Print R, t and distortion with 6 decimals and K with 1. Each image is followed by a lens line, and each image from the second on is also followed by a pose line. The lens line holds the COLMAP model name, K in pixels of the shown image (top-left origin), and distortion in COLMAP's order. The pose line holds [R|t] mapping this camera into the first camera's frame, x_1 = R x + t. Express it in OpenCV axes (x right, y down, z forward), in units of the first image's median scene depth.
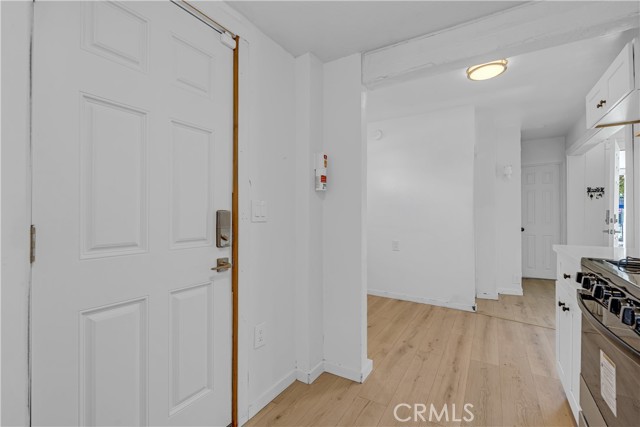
lens RADIAL K [[285.9, 0, 320.1], [0, 285.9, 212.2], [0, 0, 1]] dist [-0.005964, 0.000955]
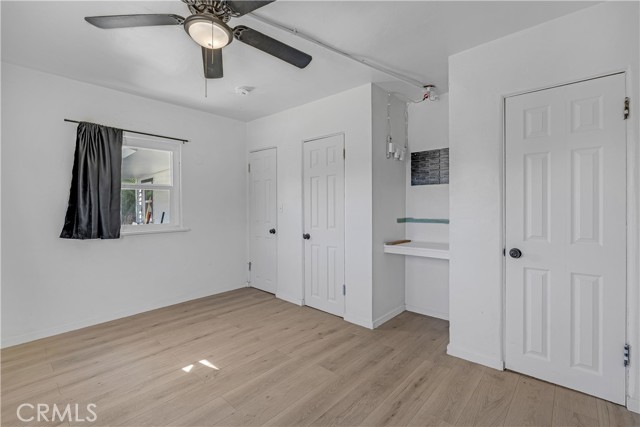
lens RADIAL K [[285.9, 0, 320.7], [0, 285.9, 211.6], [0, 0, 1]] dist [-0.005964, 0.000955]
pose [[-0.983110, 0.011330, 0.182664, 0.563942], [0.009161, 0.999877, -0.012711, 0.002644], [-0.182786, -0.010823, -0.983093, 1.946936]]
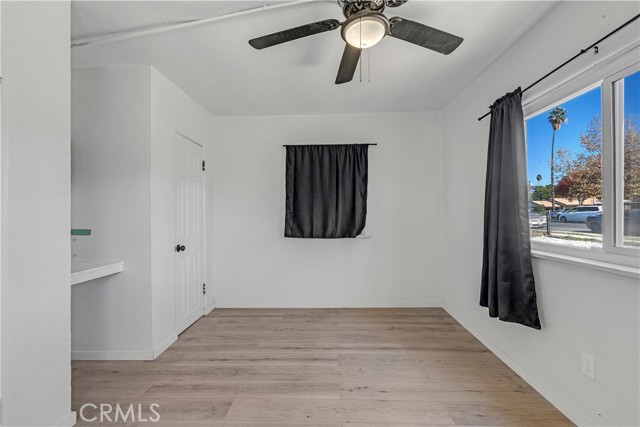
lens RADIAL K [[285.9, 0, 321.5], [0, 285.9, 214.0], [0, 0, 1]] dist [-0.005964, 0.000955]
pose [[0.499429, 0.008490, -0.866313, 1.646219], [0.011254, 0.999804, 0.016286, -0.038164], [0.866282, -0.017883, 0.499235, 0.709723]]
